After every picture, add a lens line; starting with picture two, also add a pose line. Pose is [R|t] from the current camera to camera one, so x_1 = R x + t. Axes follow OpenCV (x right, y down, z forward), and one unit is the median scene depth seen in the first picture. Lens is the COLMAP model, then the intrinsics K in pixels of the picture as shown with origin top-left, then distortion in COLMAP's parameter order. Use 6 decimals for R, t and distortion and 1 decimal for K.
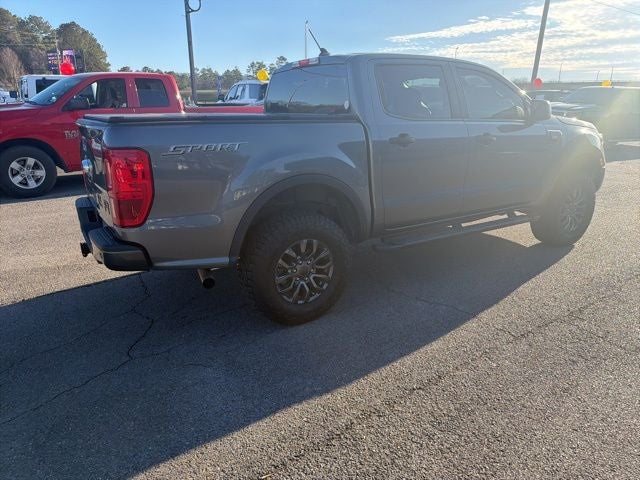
lens RADIAL K [[447.7, 0, 322.4], [0, 447.7, 243.5], [0, 0, 1]] dist [0.032039, -0.039971]
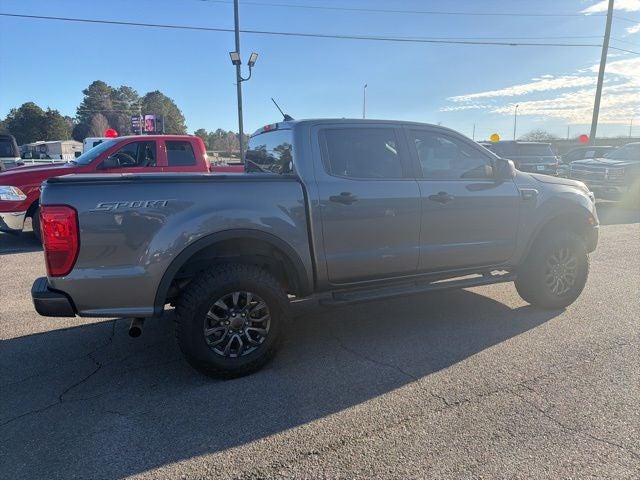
lens RADIAL K [[447.7, 0, 323.2], [0, 447.7, 236.0], [0, 0, 1]] dist [0.032039, -0.039971]
pose [[0.991353, 0.016768, -0.130149, 0.229241], [-0.034081, 0.990668, -0.131965, -0.006733], [0.126722, 0.135259, 0.982673, -0.002681]]
